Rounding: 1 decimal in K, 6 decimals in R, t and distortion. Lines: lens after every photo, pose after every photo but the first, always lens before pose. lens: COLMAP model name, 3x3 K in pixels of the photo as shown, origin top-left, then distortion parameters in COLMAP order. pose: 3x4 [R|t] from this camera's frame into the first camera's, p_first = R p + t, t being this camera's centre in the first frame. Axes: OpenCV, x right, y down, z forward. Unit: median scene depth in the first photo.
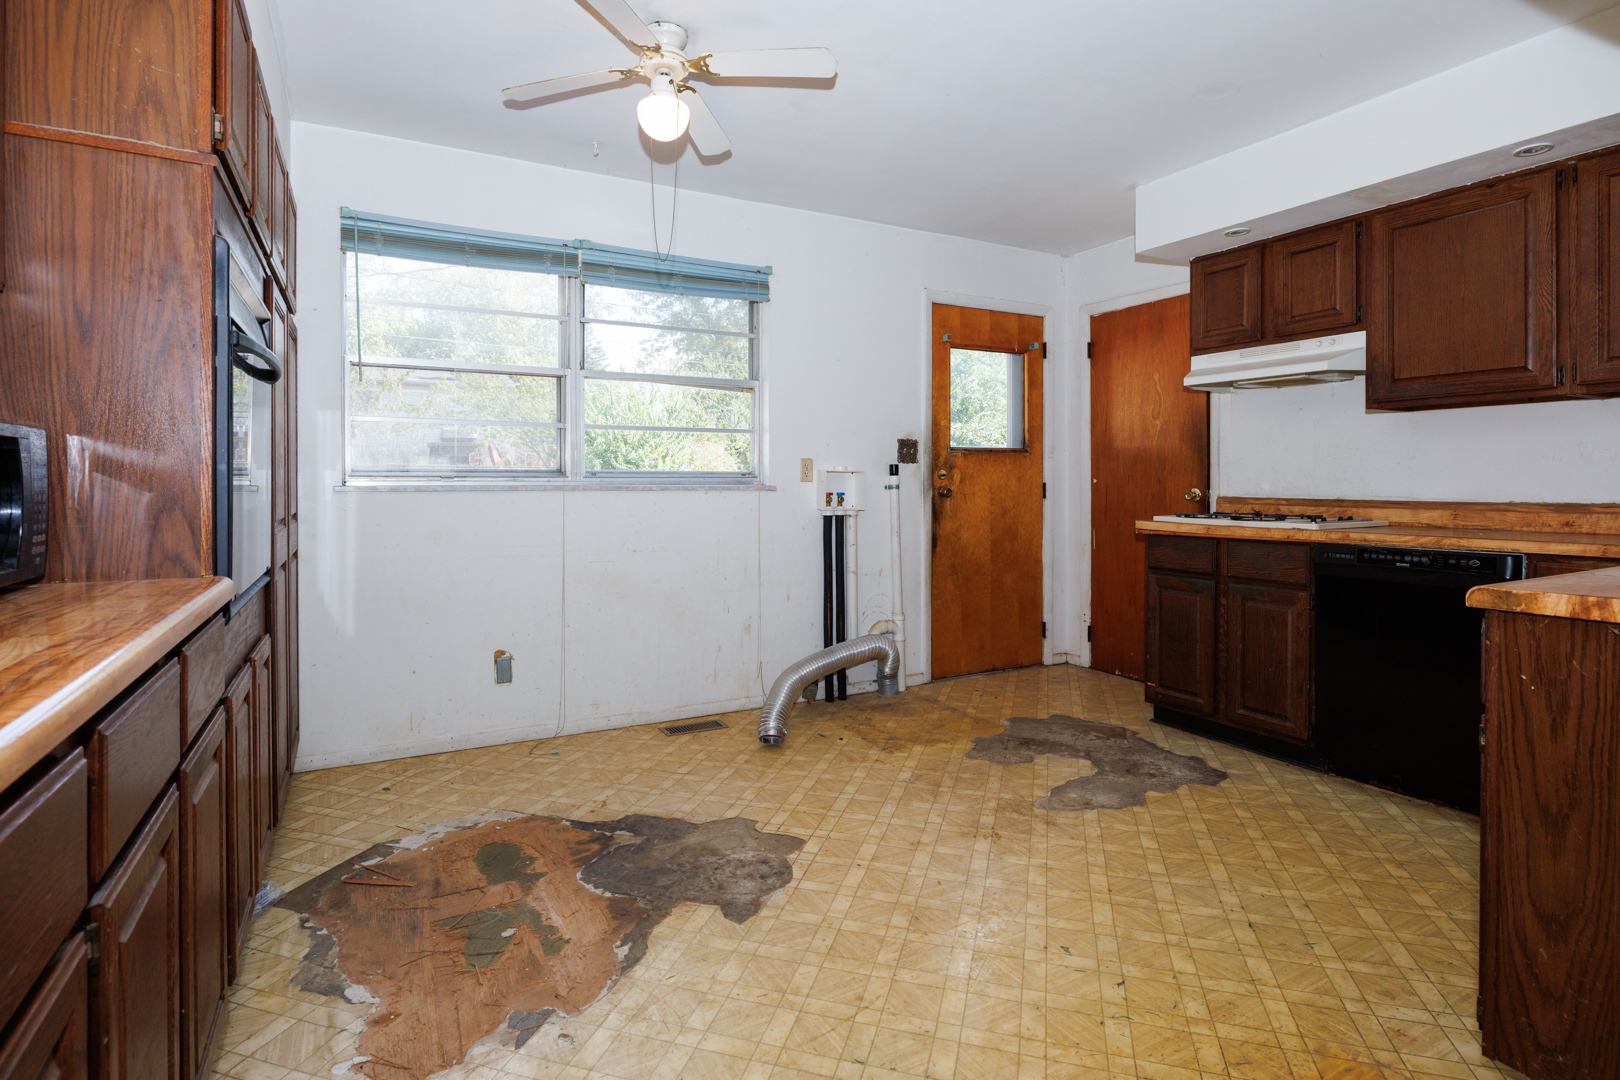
lens RADIAL K [[808.3, 0, 798.0], [0, 808.3, 482.4], [0, 0, 1]] dist [-0.014616, 0.001891]
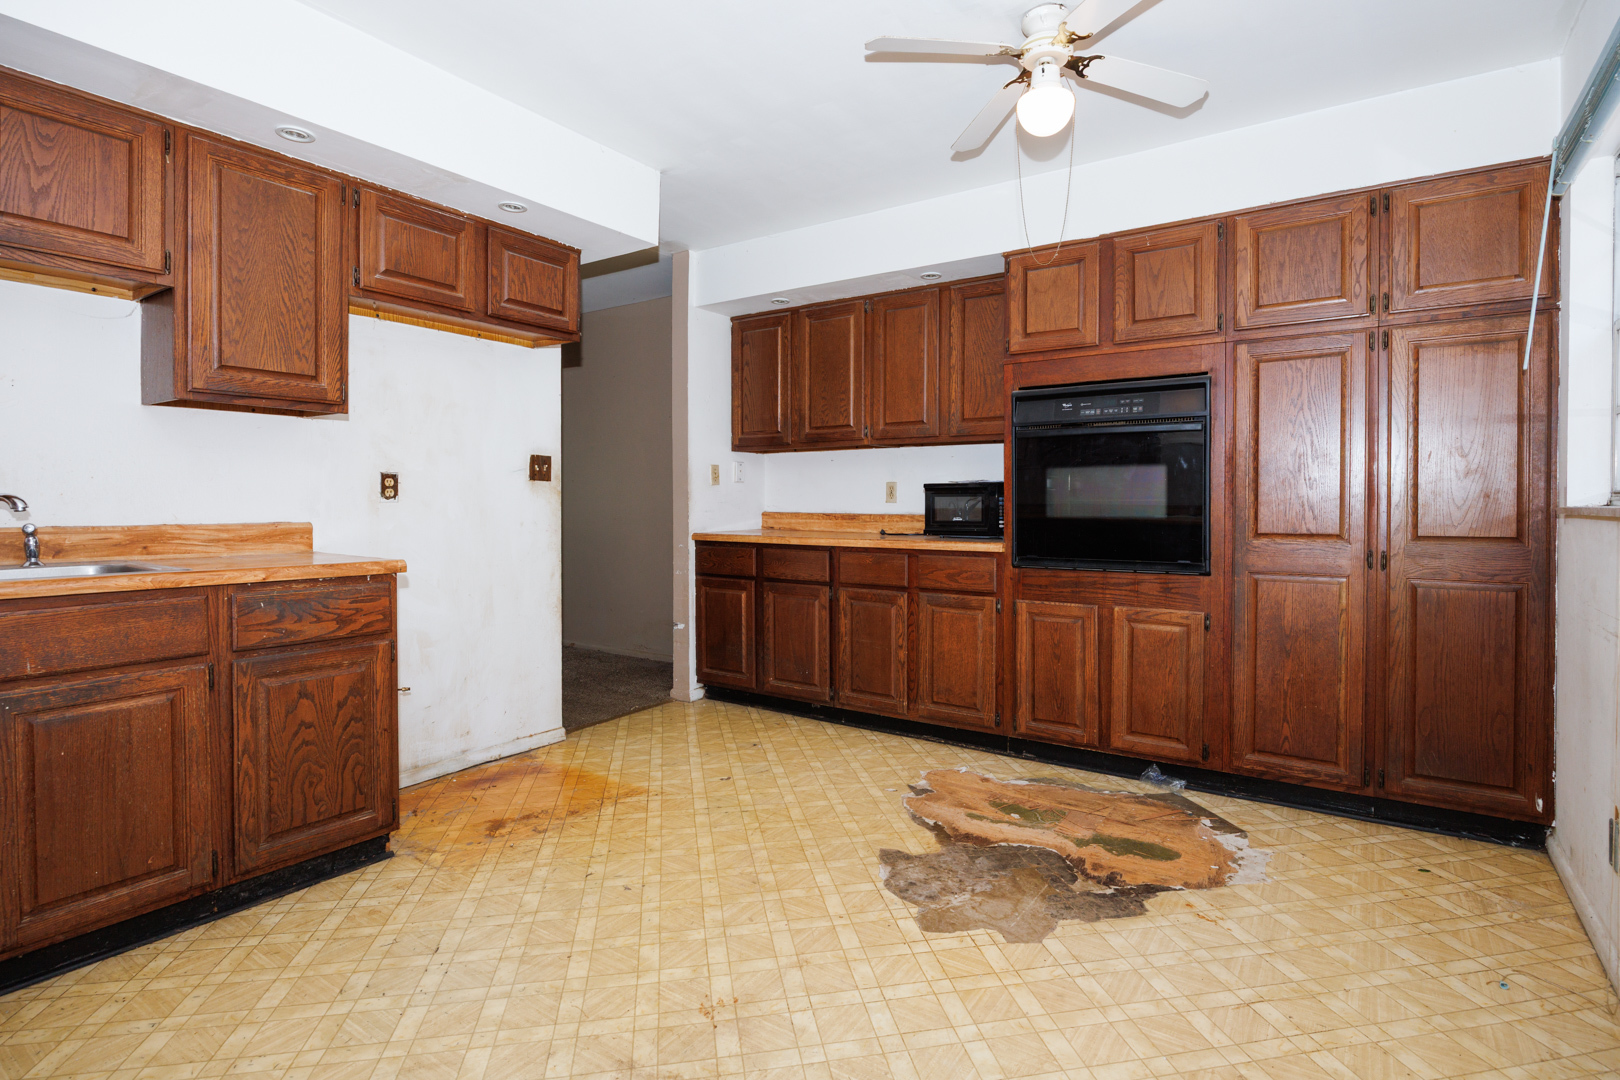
lens RADIAL K [[808.3, 0, 827.5], [0, 808.3, 508.9], [0, 0, 1]] dist [-0.014616, 0.001891]
pose [[-0.878998, 0.004765, -0.476802, 0.477422], [0.000930, 0.999965, 0.008279, 0.003445], [0.476825, 0.006834, -0.878972, 1.636390]]
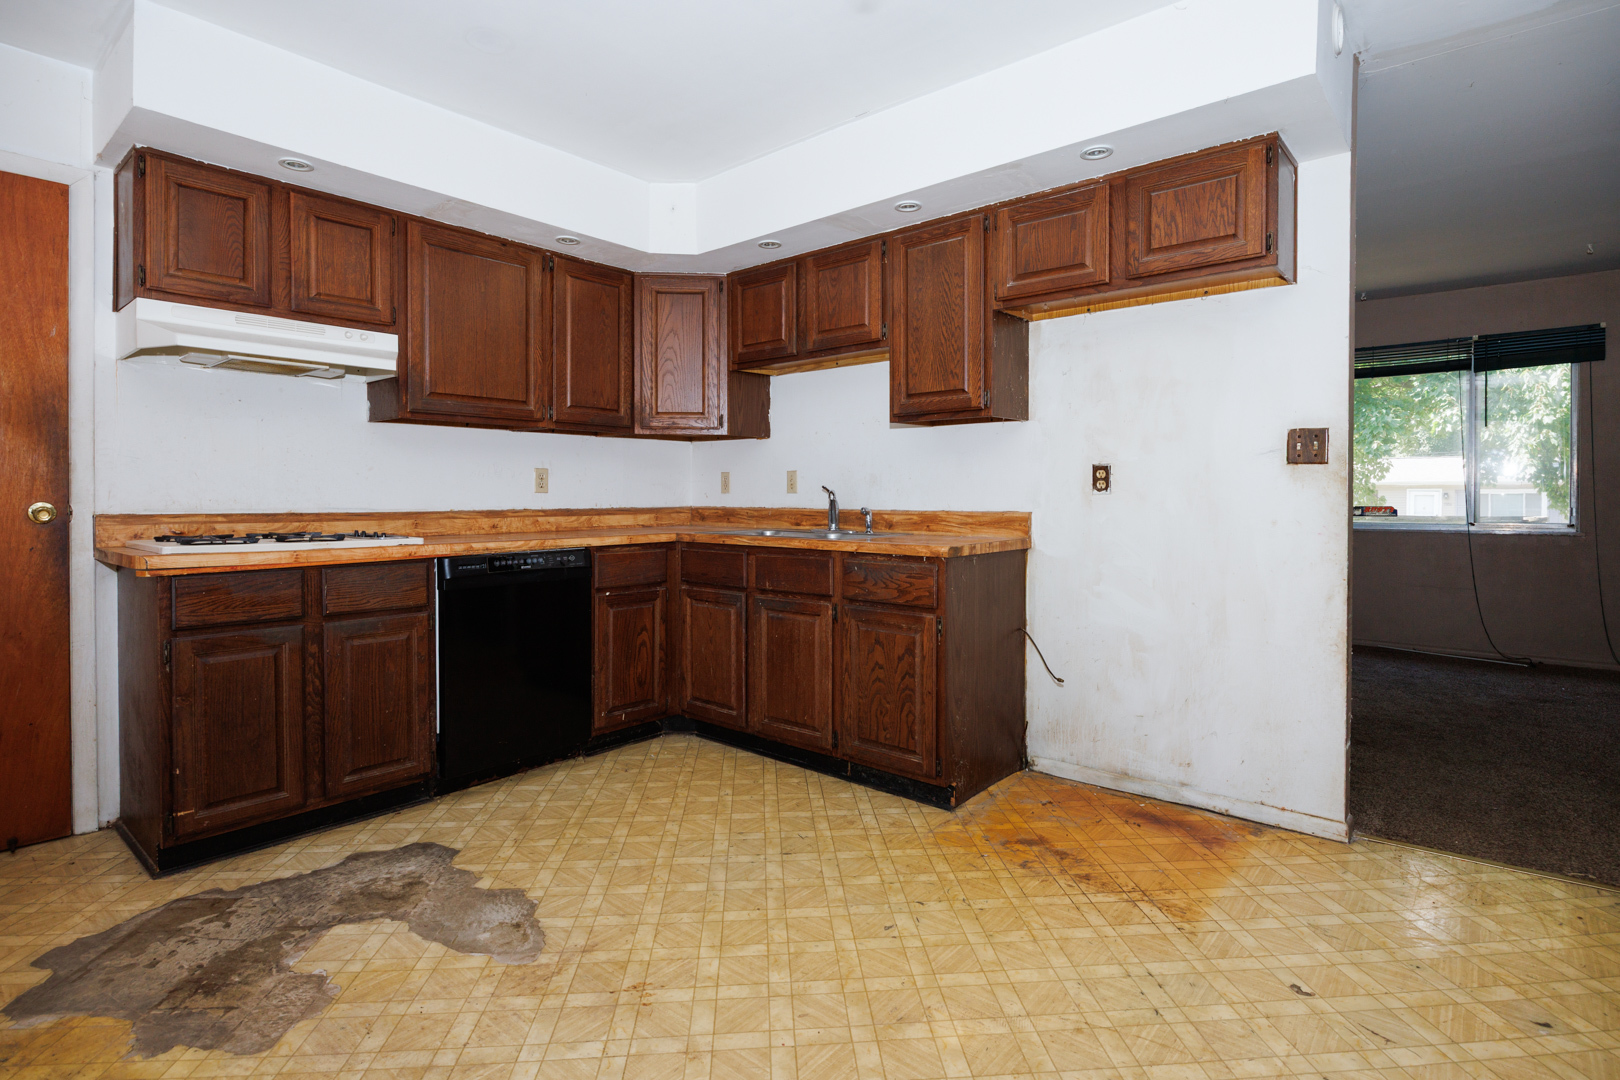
lens RADIAL K [[808.3, 0, 817.0], [0, 808.3, 503.1], [0, 0, 1]] dist [-0.014616, 0.001891]
pose [[-0.369903, -0.007949, 0.929036, -0.464180], [0.000977, 0.999960, 0.008944, 0.004659], [-0.929070, 0.004216, -0.369880, 1.105040]]
